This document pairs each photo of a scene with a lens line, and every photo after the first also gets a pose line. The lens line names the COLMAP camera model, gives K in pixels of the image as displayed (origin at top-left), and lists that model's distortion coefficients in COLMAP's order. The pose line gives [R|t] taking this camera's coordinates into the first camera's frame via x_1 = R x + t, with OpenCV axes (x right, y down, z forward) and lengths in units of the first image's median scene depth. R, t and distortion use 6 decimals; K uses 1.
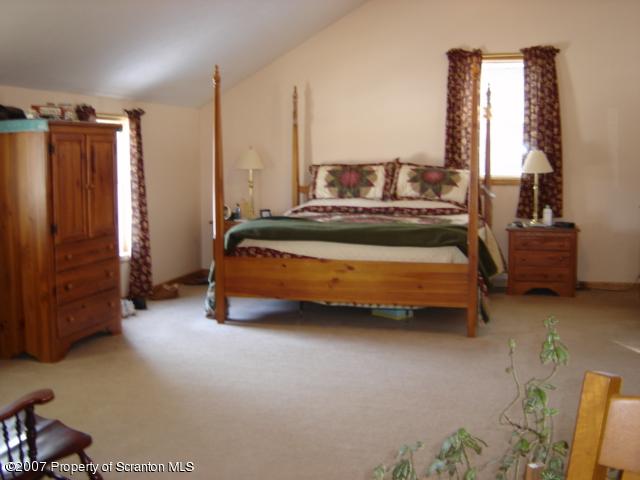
lens RADIAL K [[816.6, 0, 320.0], [0, 816.6, 240.0], [0, 0, 1]] dist [-0.000209, -0.001741]
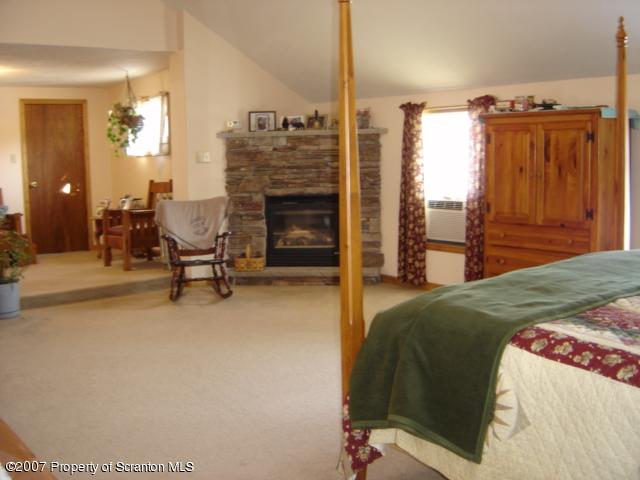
lens RADIAL K [[721.4, 0, 320.0], [0, 721.4, 240.0], [0, 0, 1]] dist [-0.115369, 0.005384]
pose [[-0.615651, 0.115538, -0.779503, 0.585537], [-0.063976, 0.978599, 0.195577, -0.141110], [0.785418, 0.170276, -0.595084, 1.320872]]
